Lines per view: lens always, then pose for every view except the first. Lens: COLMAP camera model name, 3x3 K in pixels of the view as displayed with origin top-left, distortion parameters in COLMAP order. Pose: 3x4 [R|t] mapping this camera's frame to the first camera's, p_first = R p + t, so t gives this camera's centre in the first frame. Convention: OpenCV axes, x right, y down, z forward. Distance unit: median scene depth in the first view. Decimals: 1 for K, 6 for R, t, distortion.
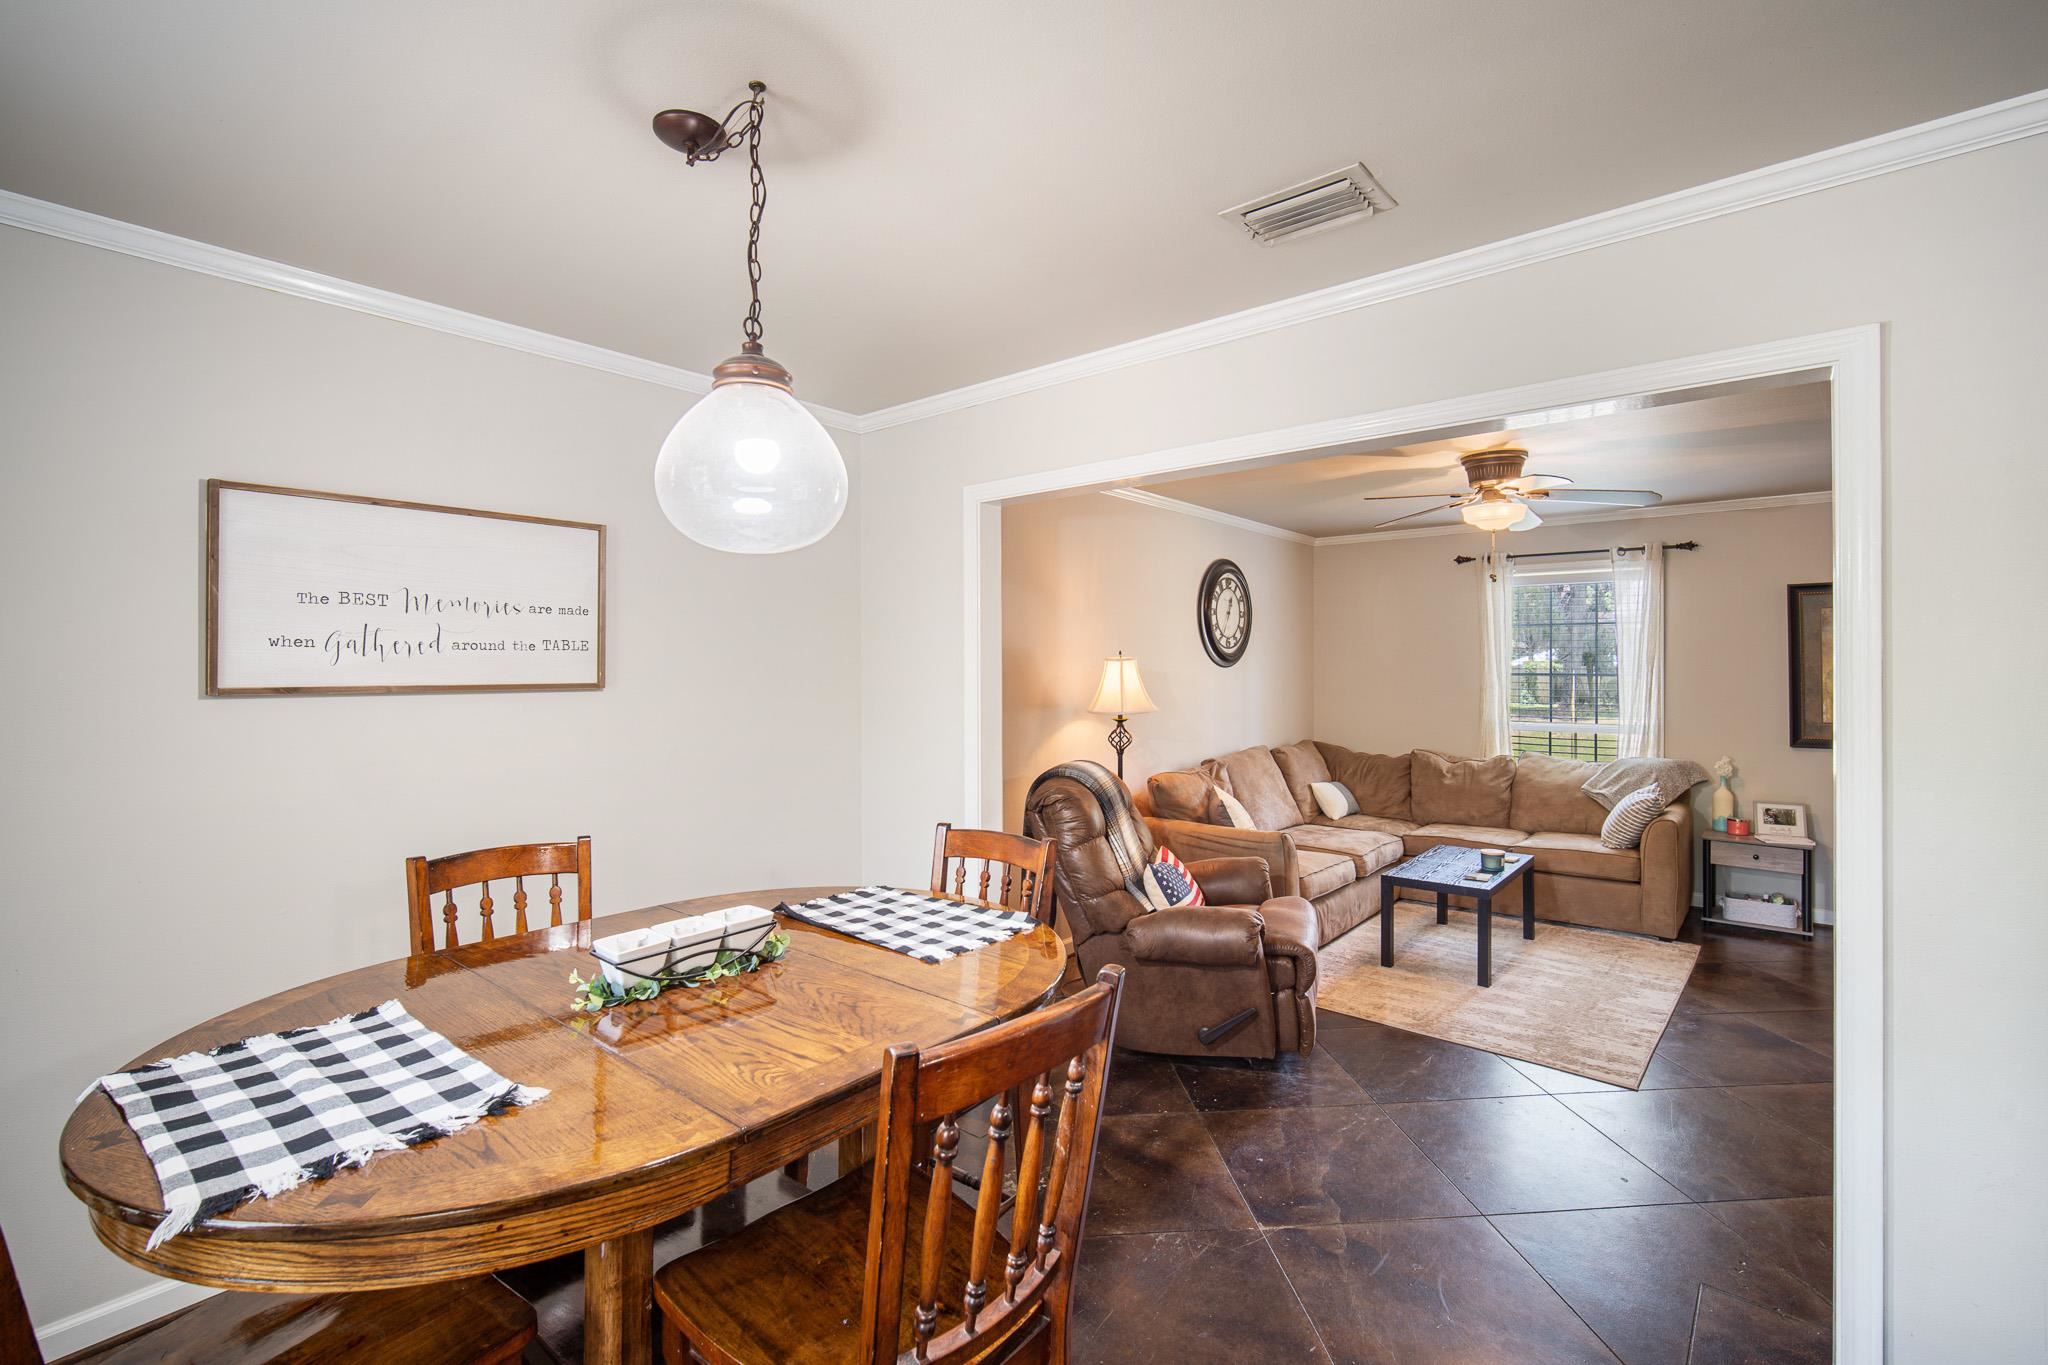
lens RADIAL K [[911.1, 0, 1020.2], [0, 911.1, 661.1], [0, 0, 1]] dist [-0.009691, -0.000039]
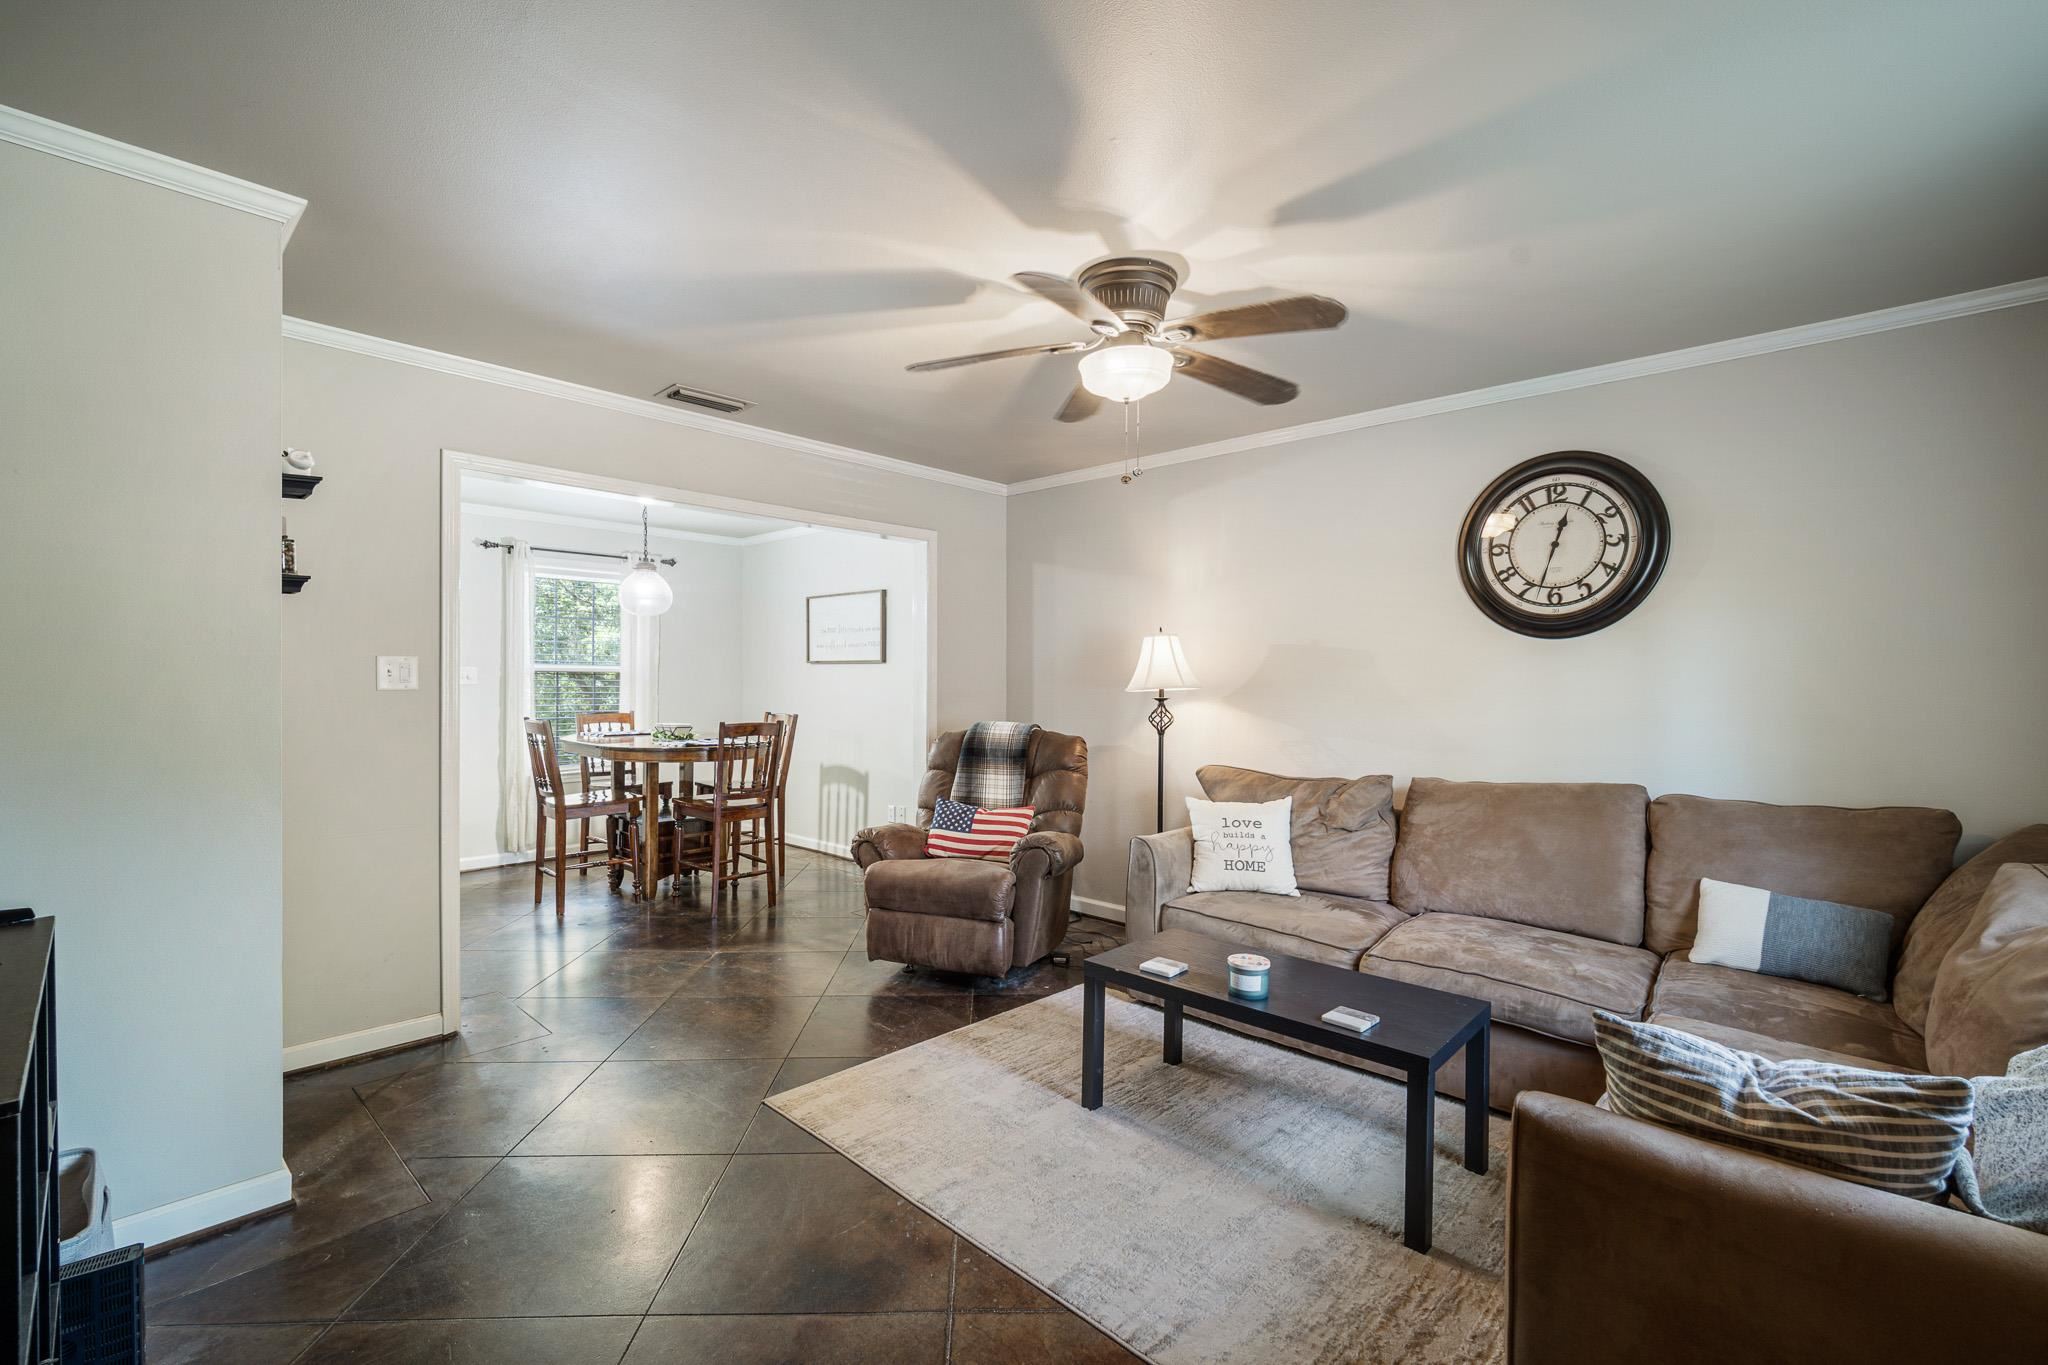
lens RADIAL K [[888.1, 0, 1024.0], [0, 888.1, 682.5], [0, 0, 1]] dist [-0.006446, 0.000271]
pose [[-0.050175, 0.004882, -0.998729, 2.231843], [-0.000484, 0.999988, 0.004913, 0.090018], [0.998740, 0.000730, -0.050172, 1.906116]]
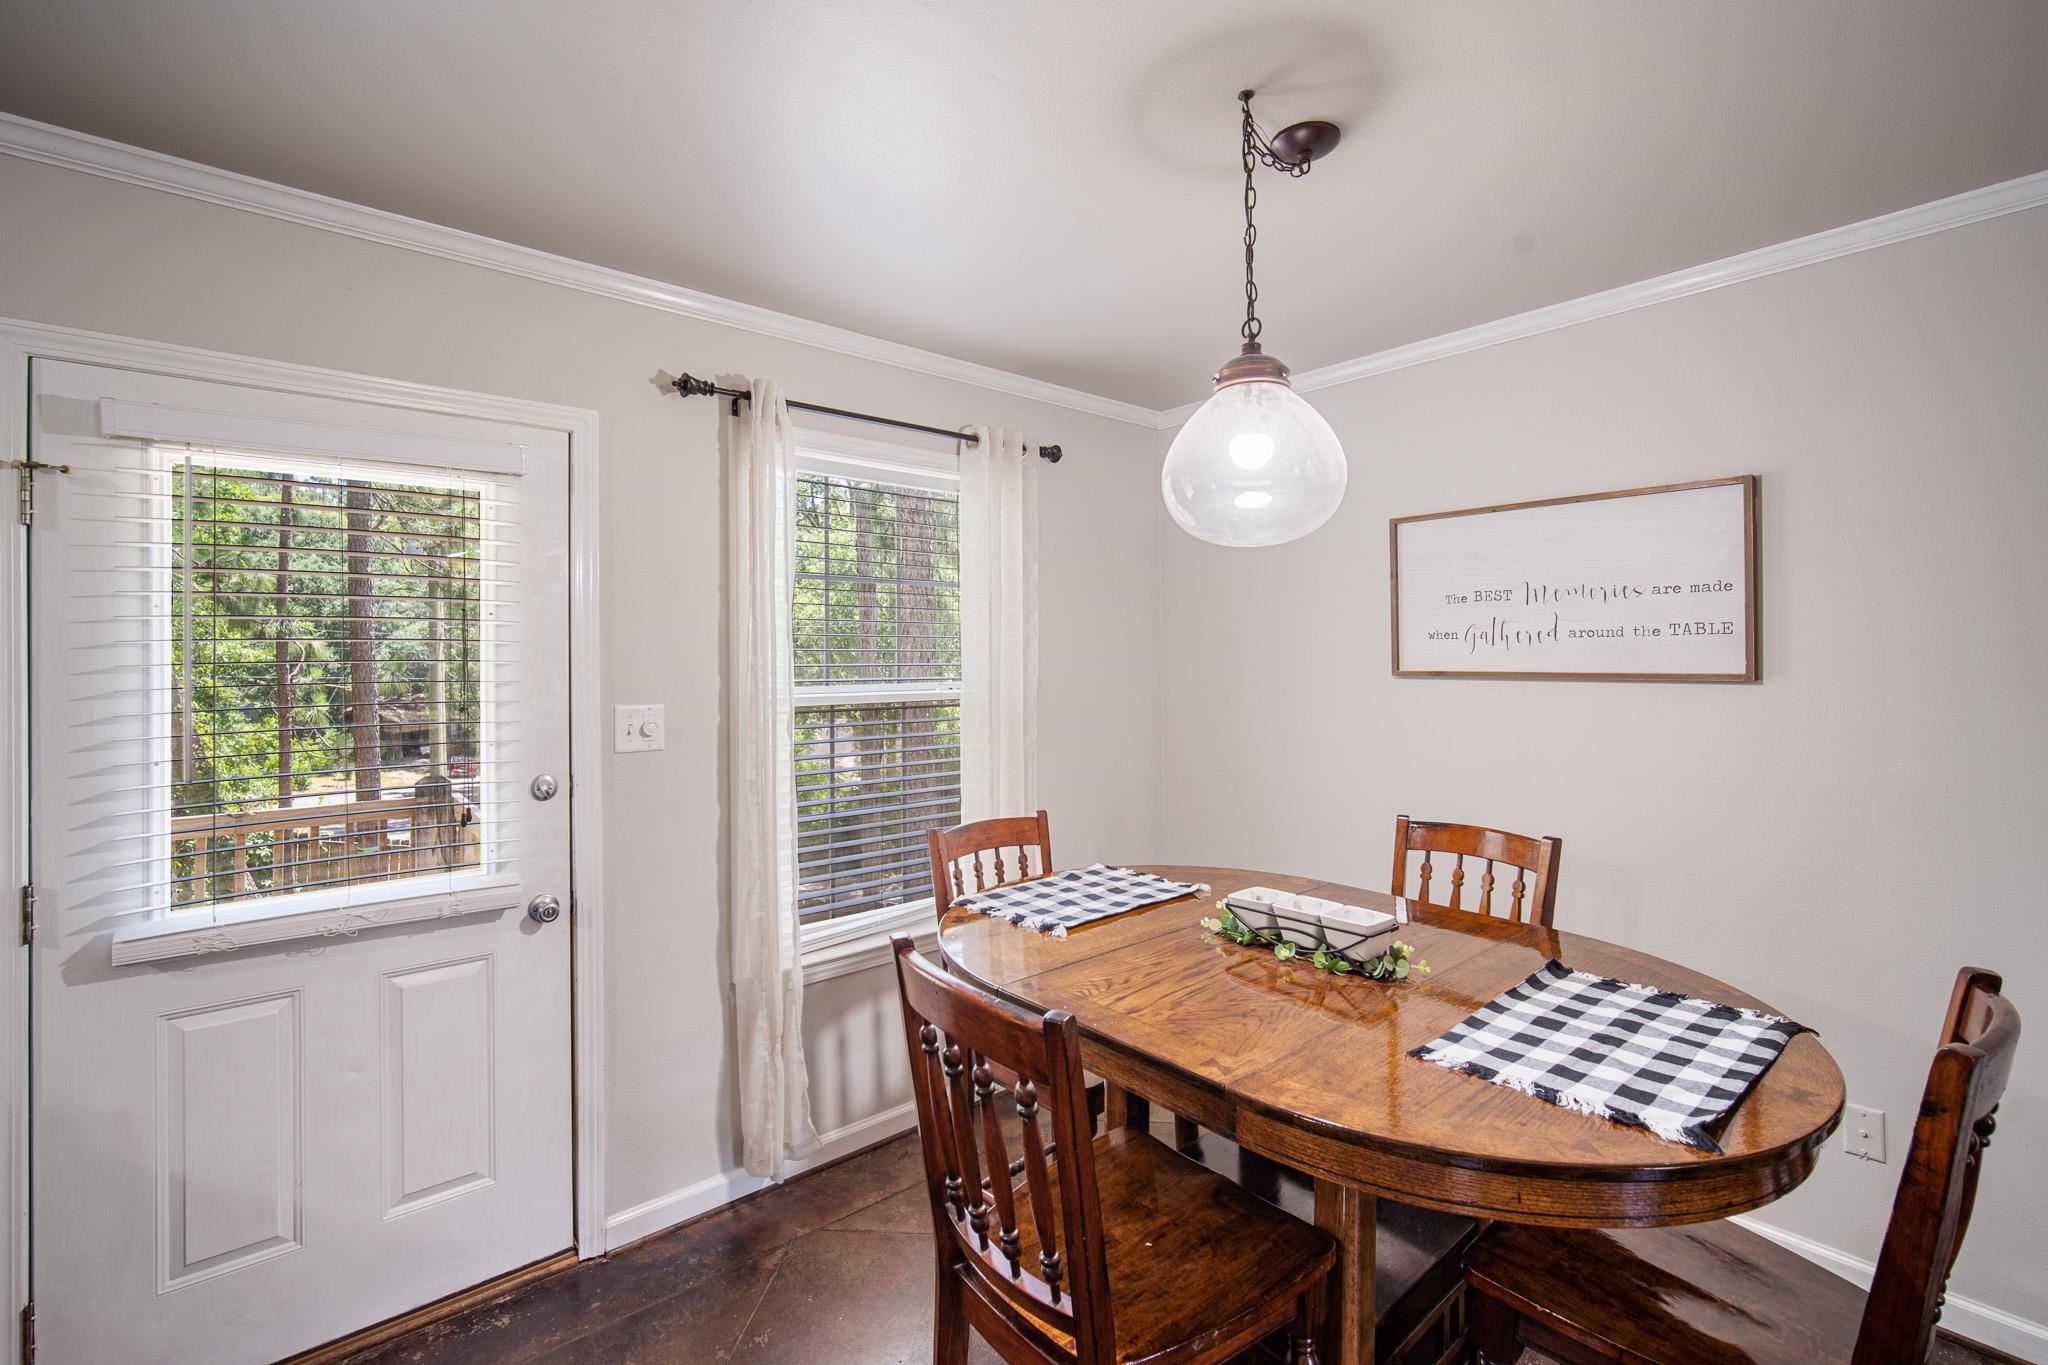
lens RADIAL K [[911.1, 0, 1020.2], [0, 911.1, 661.1], [0, 0, 1]] dist [-0.009691, -0.000039]
pose [[-0.161282, 0.006896, -0.986884, 0.551046], [0.011022, 0.999926, 0.005186, 0.001862], [0.986847, -0.010041, -0.161346, 0.648261]]
